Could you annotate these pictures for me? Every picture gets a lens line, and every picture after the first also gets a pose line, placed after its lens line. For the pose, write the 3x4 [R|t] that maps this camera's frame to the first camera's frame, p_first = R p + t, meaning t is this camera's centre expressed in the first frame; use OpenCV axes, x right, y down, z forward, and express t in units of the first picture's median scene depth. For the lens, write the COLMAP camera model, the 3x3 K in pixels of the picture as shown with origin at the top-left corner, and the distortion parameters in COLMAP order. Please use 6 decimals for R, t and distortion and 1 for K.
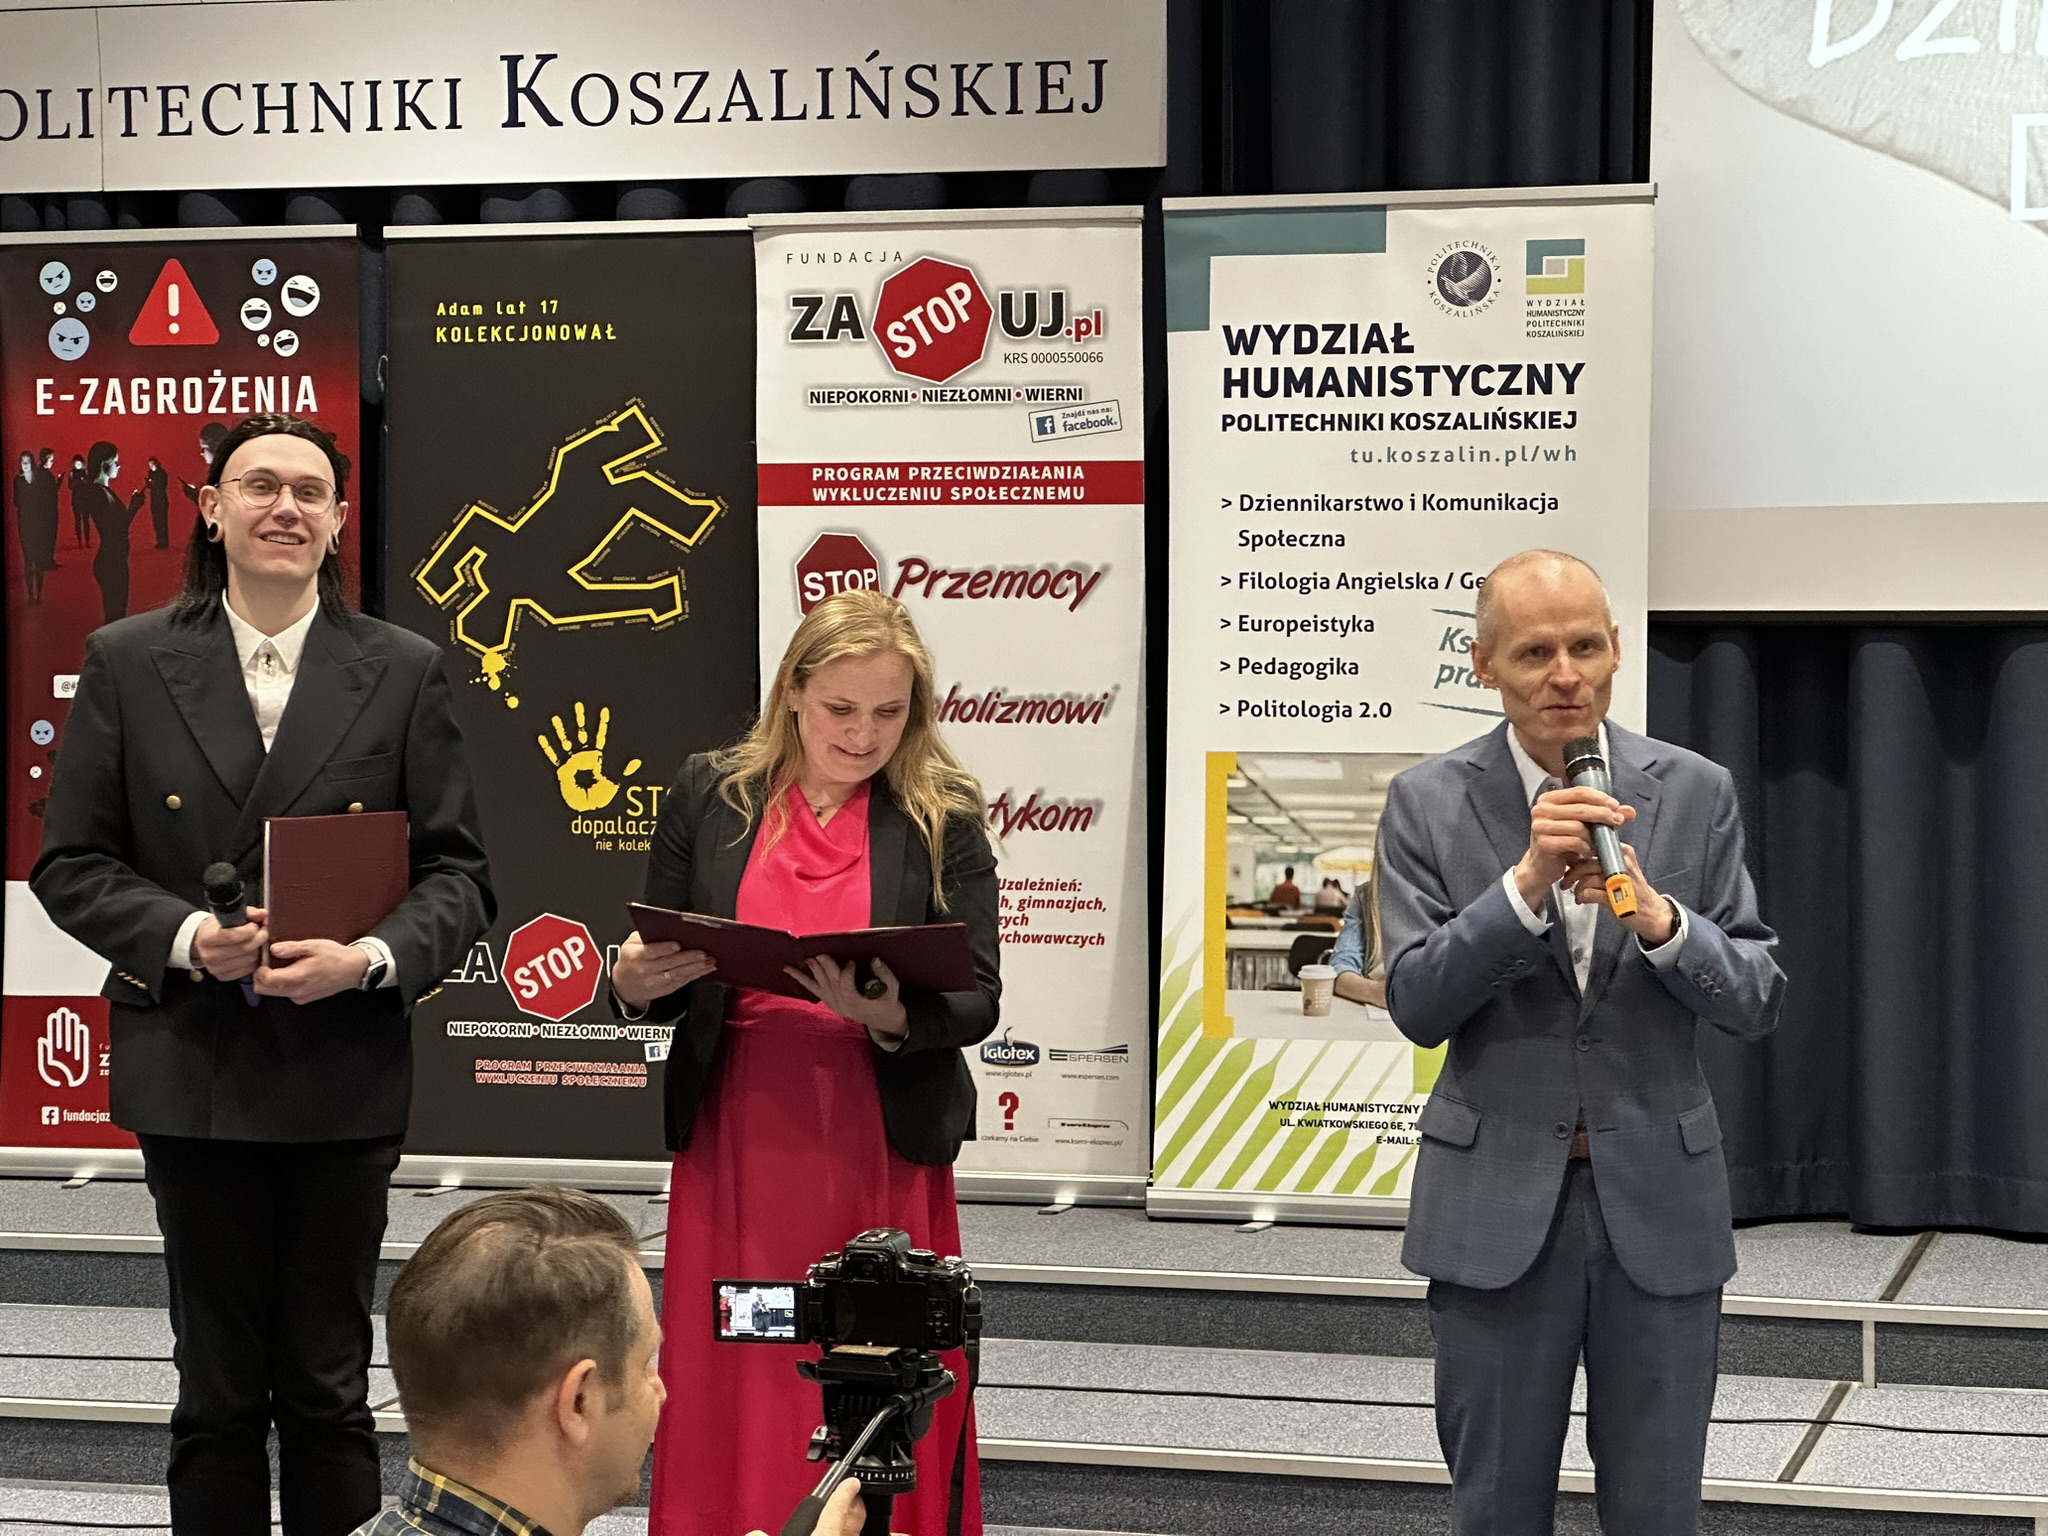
lens RADIAL K [[4628.1, 0, 987.0], [0, 4628.1, 743.6], [0, 0, 1]] dist [-0.513394, 12.326539]
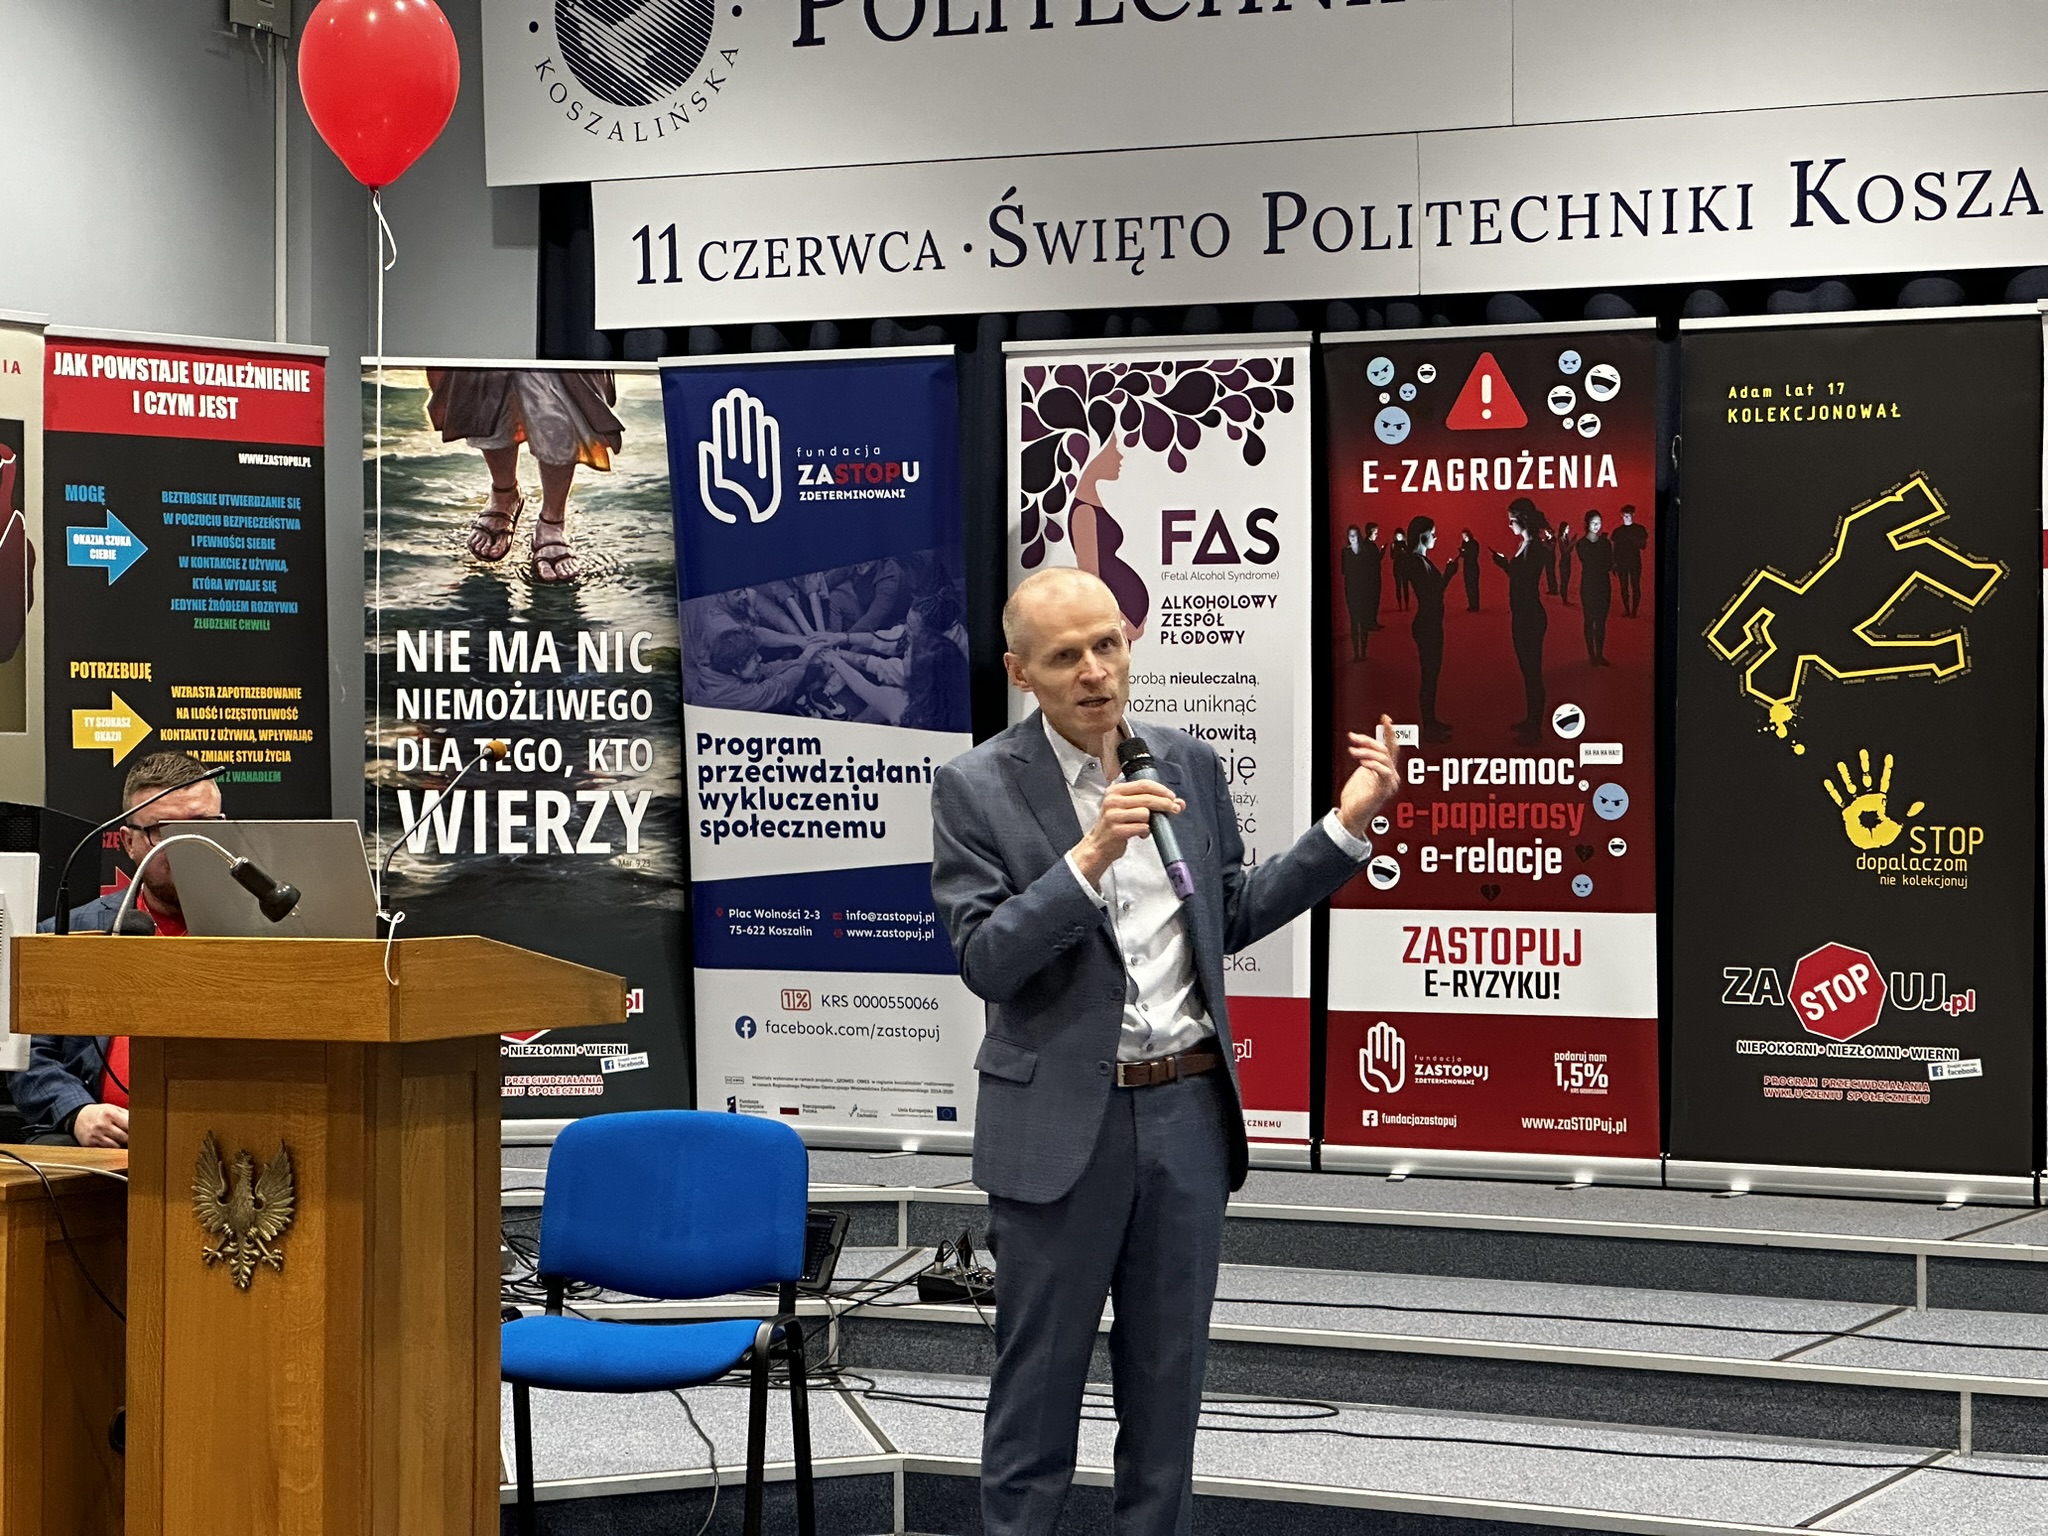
lens RADIAL K [[4587.0, 0, 1011.1], [0, 4587.0, 707.9], [0, 0, 1]] dist [-0.270681, 8.044505]
pose [[0.983976, 0.003542, -0.178265, -0.098158], [-0.010159, 0.999292, -0.036220, 0.023865], [0.178010, 0.037451, 0.983316, -0.112206]]
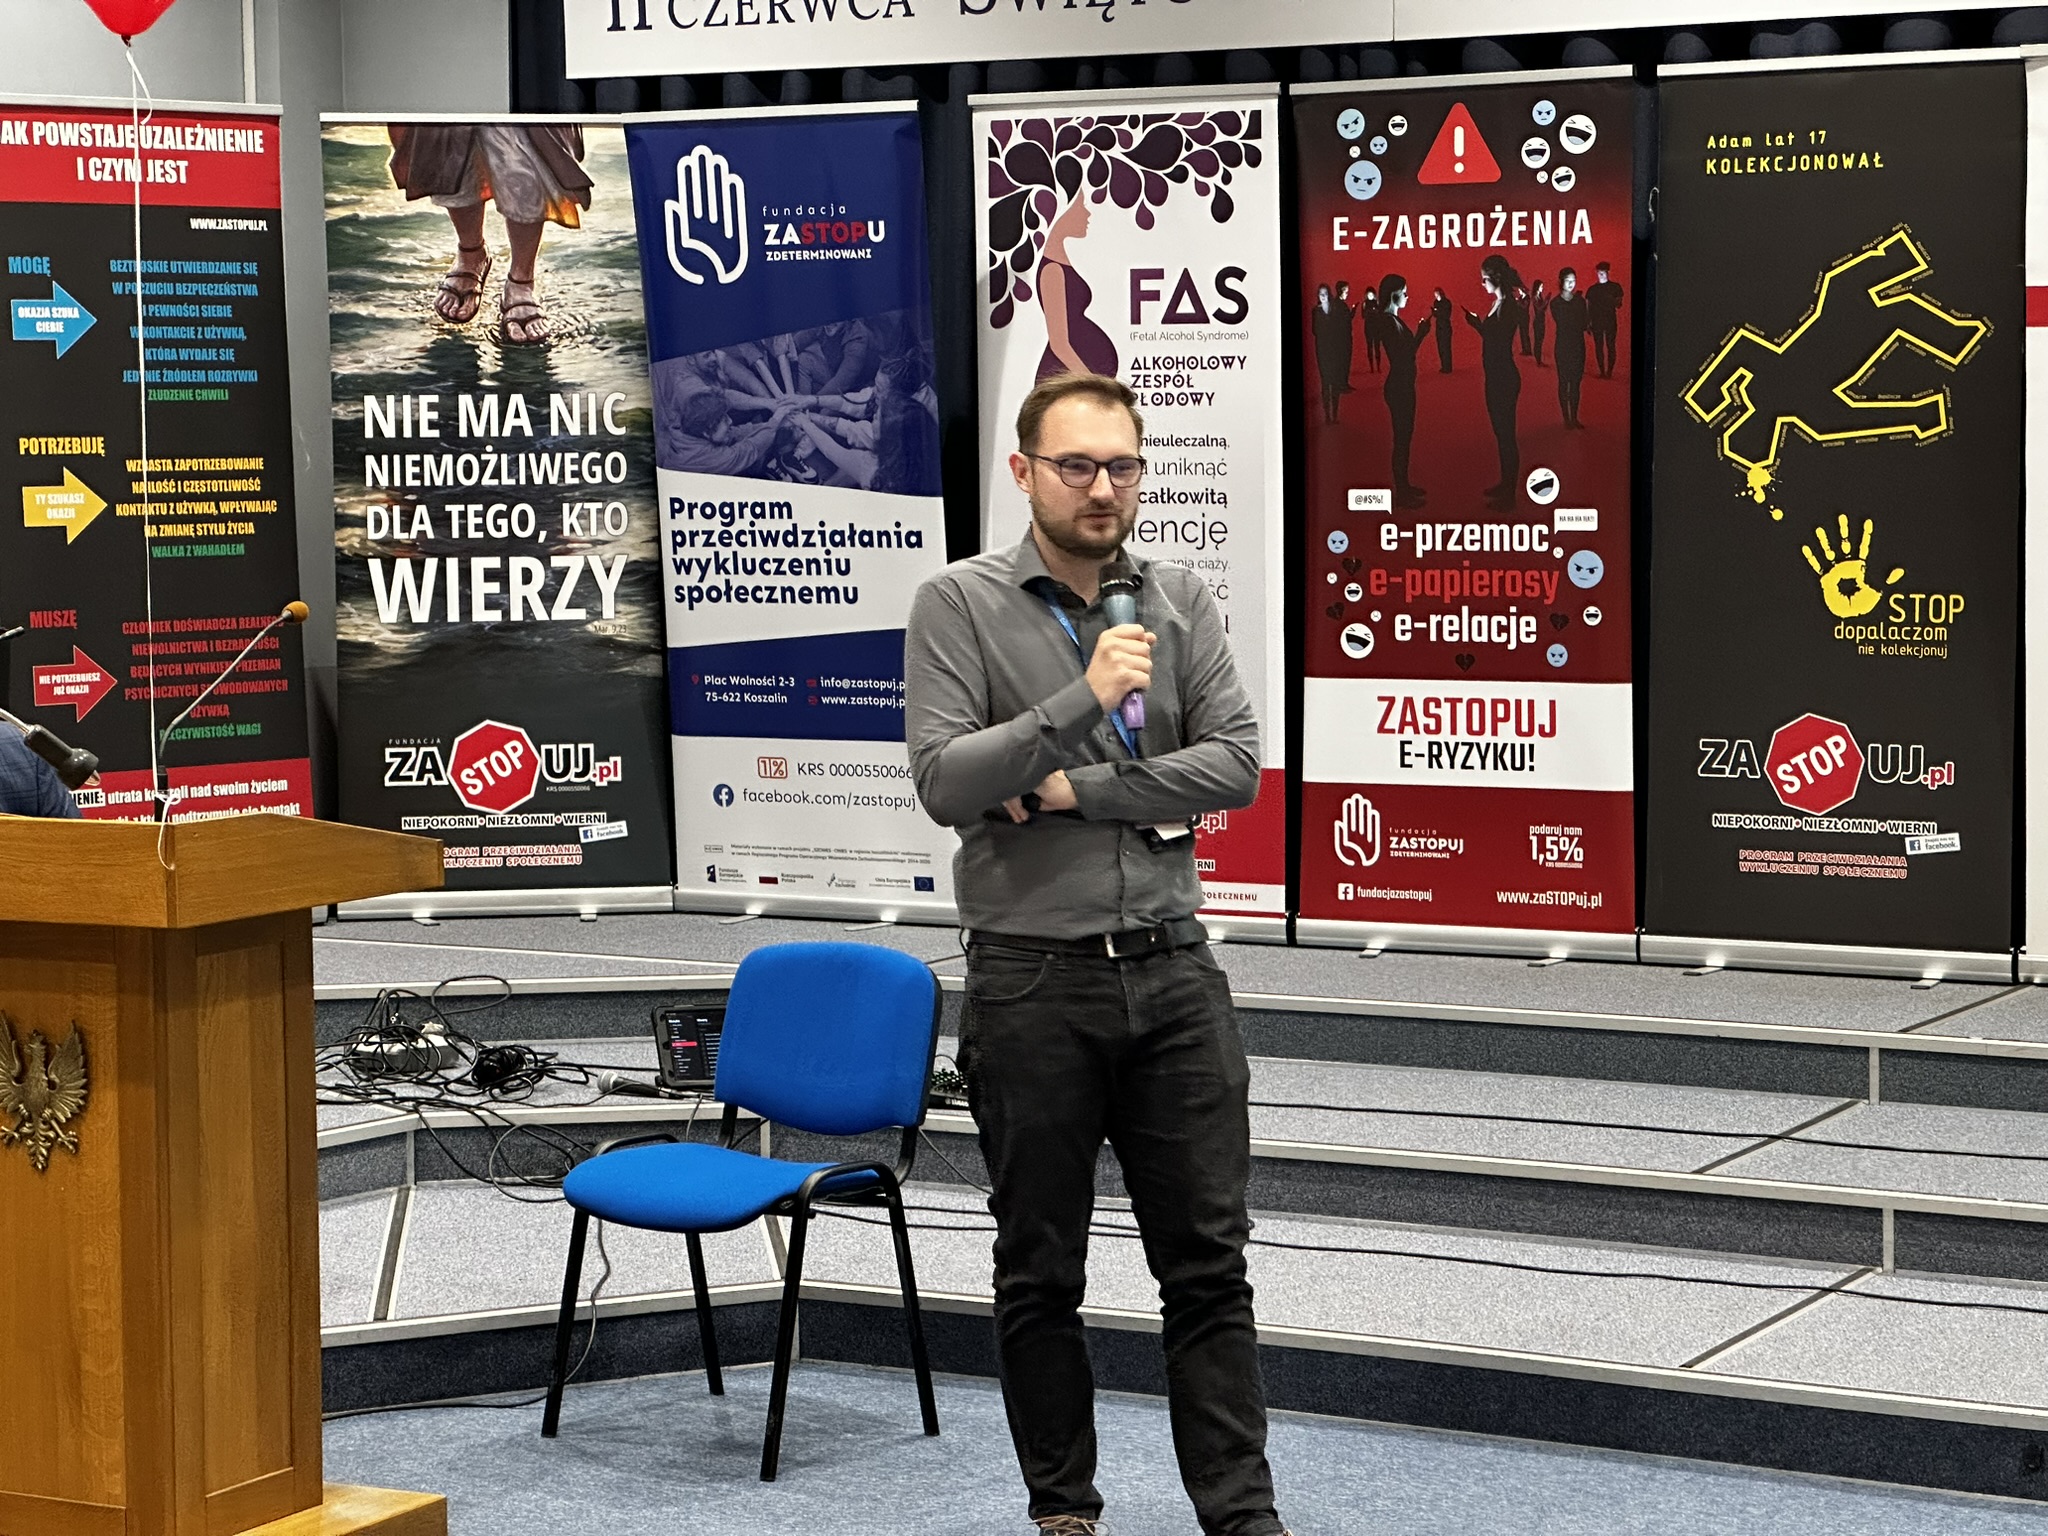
lens RADIAL K [[4587.0, 0, 1011.1], [0, 4587.0, 707.9], [0, 0, 1]] dist [-0.270681, 8.044505]
pose [[0.975131, 0.008527, -0.221465, -0.043006], [0.001463, 0.998990, 0.044903, -0.012854], [0.221625, -0.044111, 0.974134, -0.074636]]
